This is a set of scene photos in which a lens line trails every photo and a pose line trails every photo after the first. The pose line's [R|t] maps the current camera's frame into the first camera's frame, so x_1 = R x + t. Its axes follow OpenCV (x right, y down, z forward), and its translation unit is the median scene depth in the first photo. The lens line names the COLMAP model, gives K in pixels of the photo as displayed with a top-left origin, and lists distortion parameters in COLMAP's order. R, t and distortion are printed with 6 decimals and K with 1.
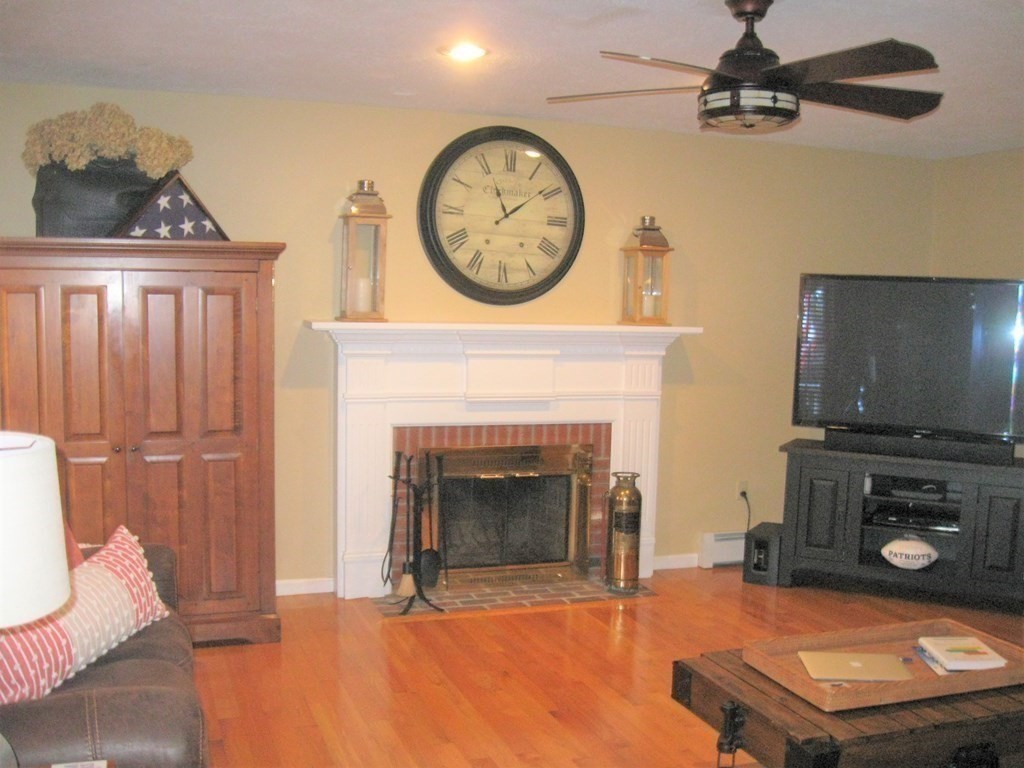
lens RADIAL K [[1056.8, 0, 508.8], [0, 1056.8, 389.9], [0, 0, 1]] dist [-0.108428, 0.000000]
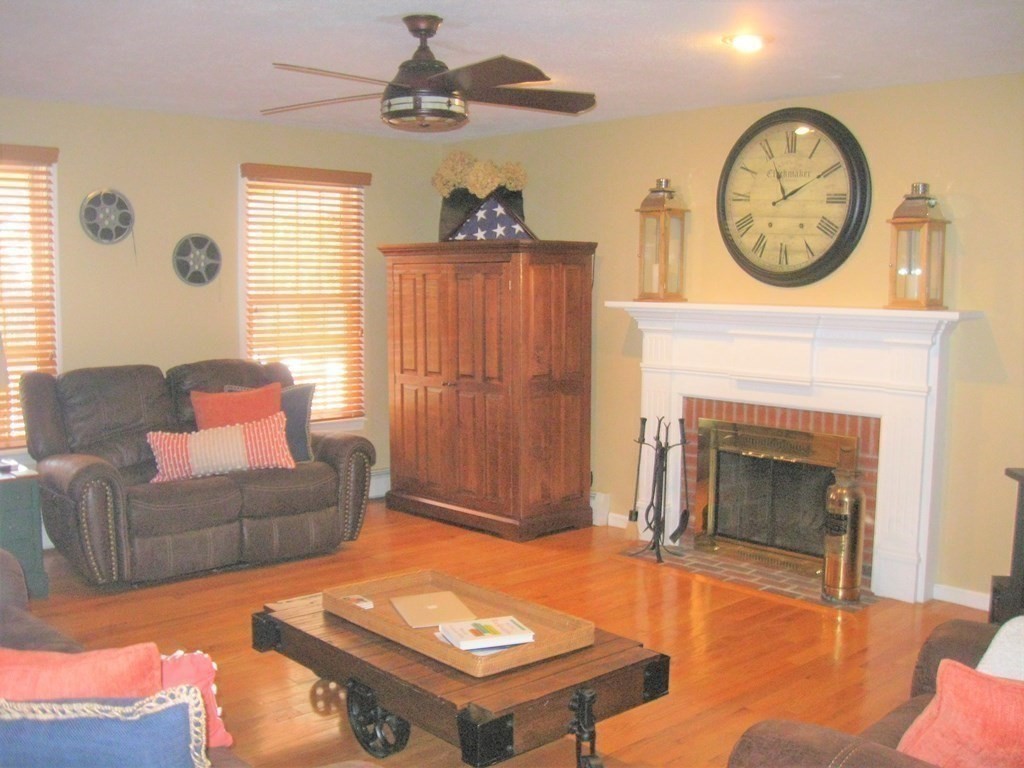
lens RADIAL K [[1056.8, 0, 506.9], [0, 1056.8, 380.7], [0, 0, 1]] dist [-0.108428, 0.000000]
pose [[0.398991, 0.069816, -0.914293, 0.813122], [-0.076892, 0.996133, 0.042510, -0.014164], [0.913725, 0.053341, 0.402816, 0.369285]]
